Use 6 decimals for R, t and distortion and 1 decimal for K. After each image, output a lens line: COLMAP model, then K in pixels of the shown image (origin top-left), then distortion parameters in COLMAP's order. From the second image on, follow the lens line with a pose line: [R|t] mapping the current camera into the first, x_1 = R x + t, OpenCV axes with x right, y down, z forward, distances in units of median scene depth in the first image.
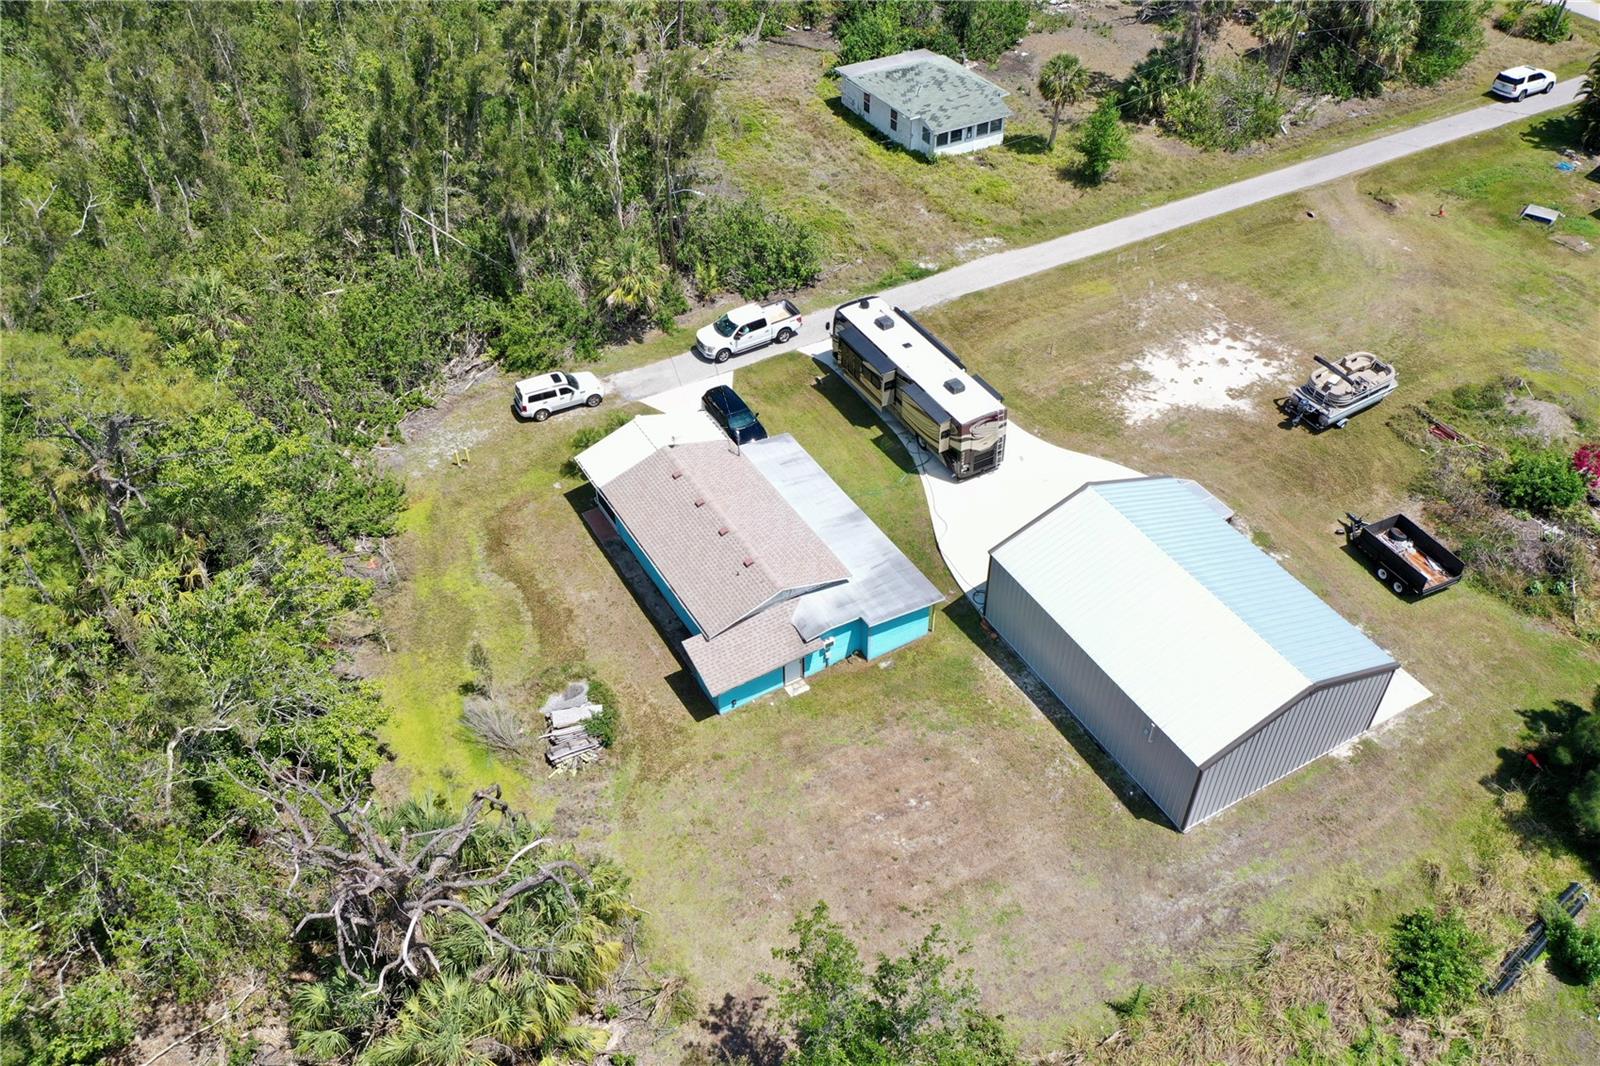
lens RADIAL K [[1261.7, 0, 802.3], [0, 1261.7, 529.7], [0, 0, 1]] dist [-0.005843, -0.000963]
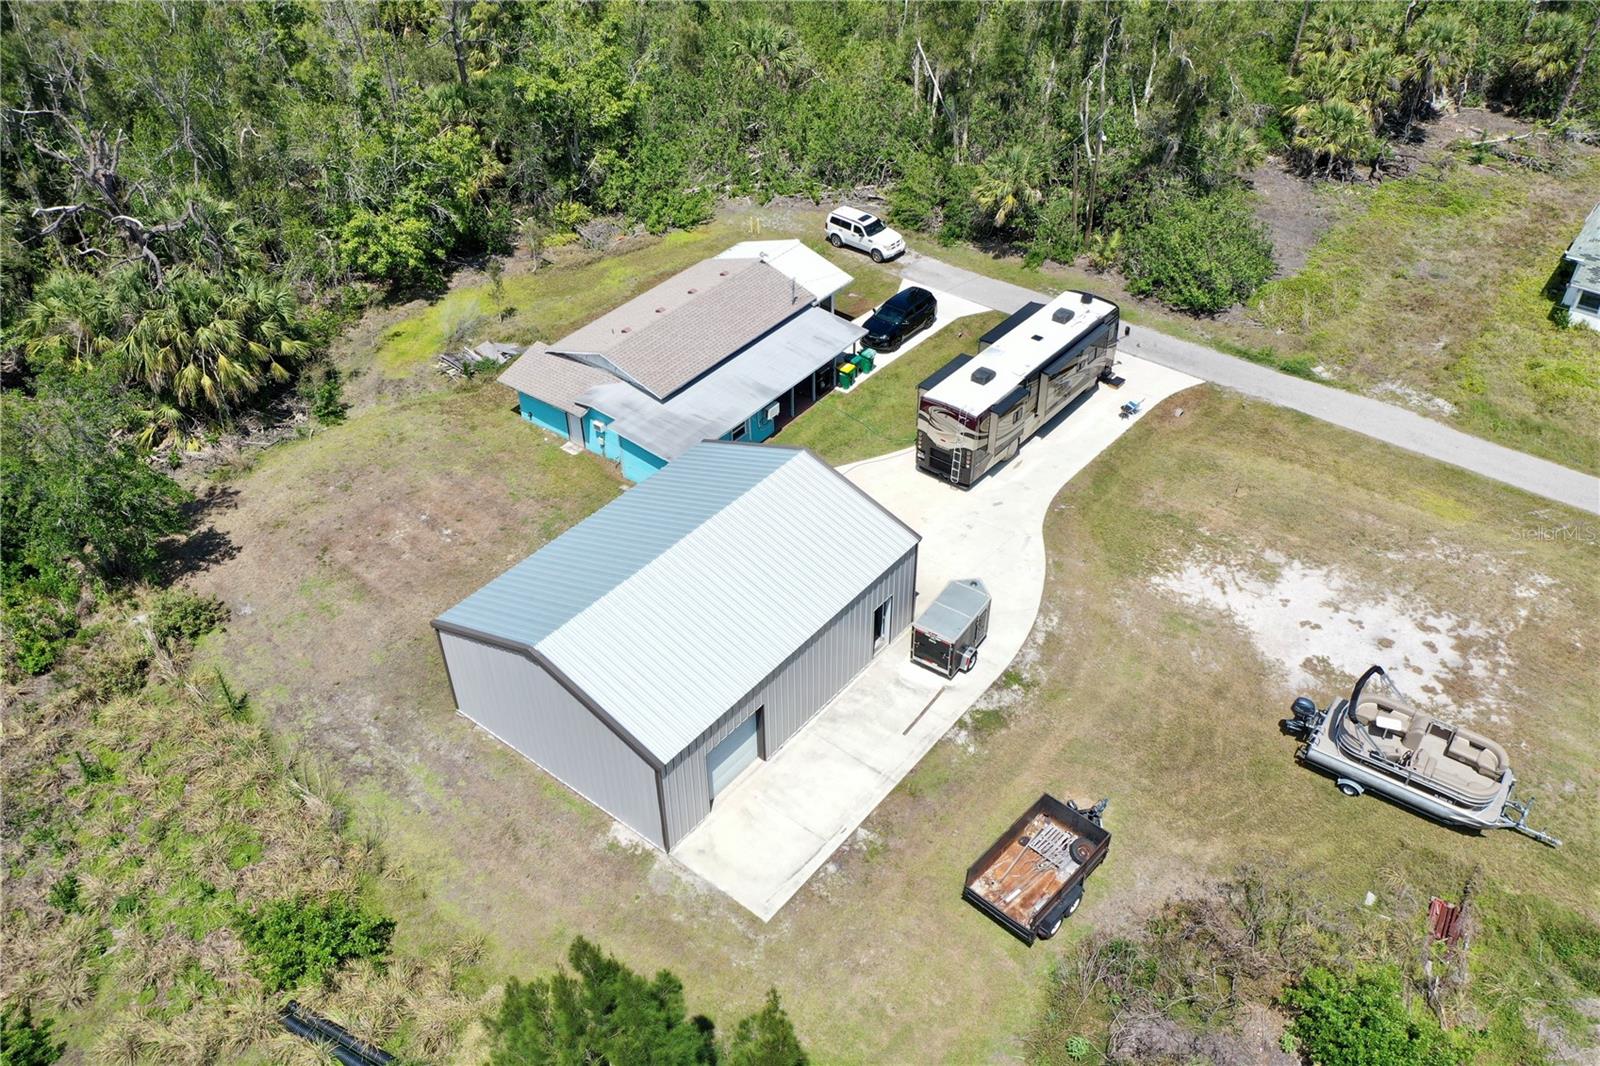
lens RADIAL K [[1261.7, 0, 802.3], [0, 1261.7, 529.7], [0, 0, 1]] dist [-0.005843, -0.000963]
pose [[0.384541, 0.574338, -0.722678, 0.662859], [-0.616058, 0.742696, 0.262439, -0.165273], [0.687459, 0.344294, 0.639423, 0.377075]]
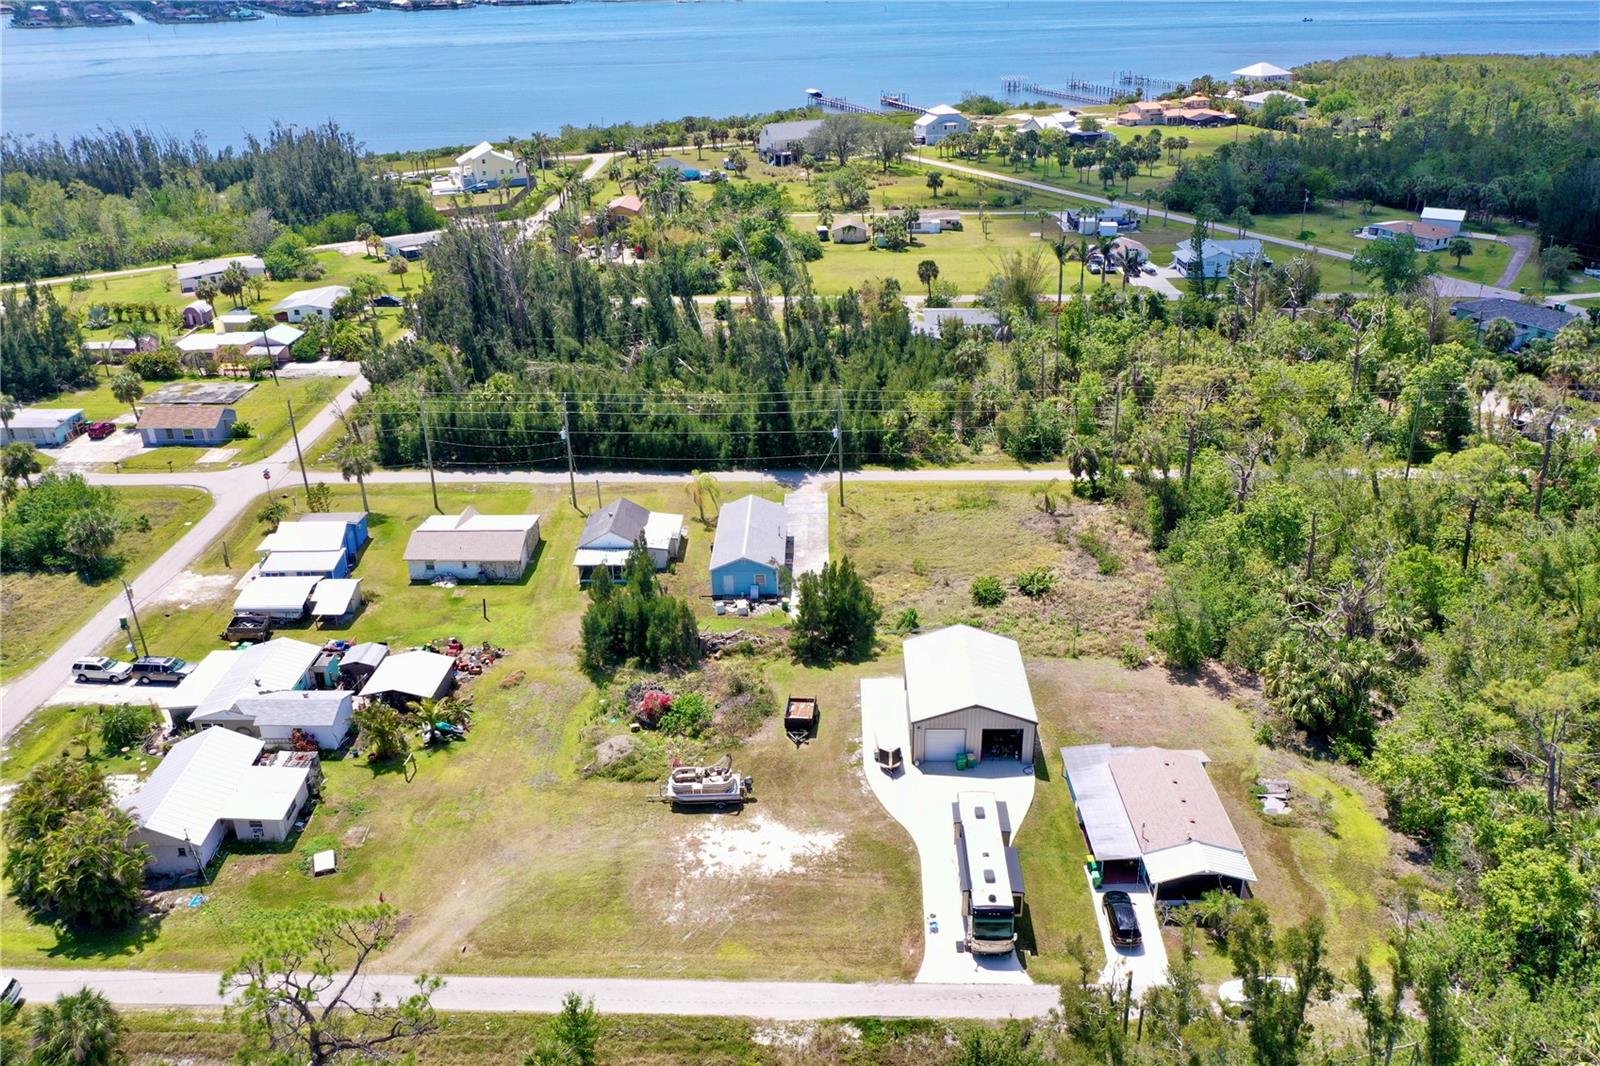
lens RADIAL K [[1261.7, 0, 802.3], [0, 1261.7, 529.7], [0, 0, 1]] dist [-0.005843, -0.000963]
pose [[-0.862232, -0.190695, 0.469246, -0.285670], [0.358296, 0.425202, 0.831160, -1.364035], [-0.358022, 0.884782, -0.298297, 1.094443]]
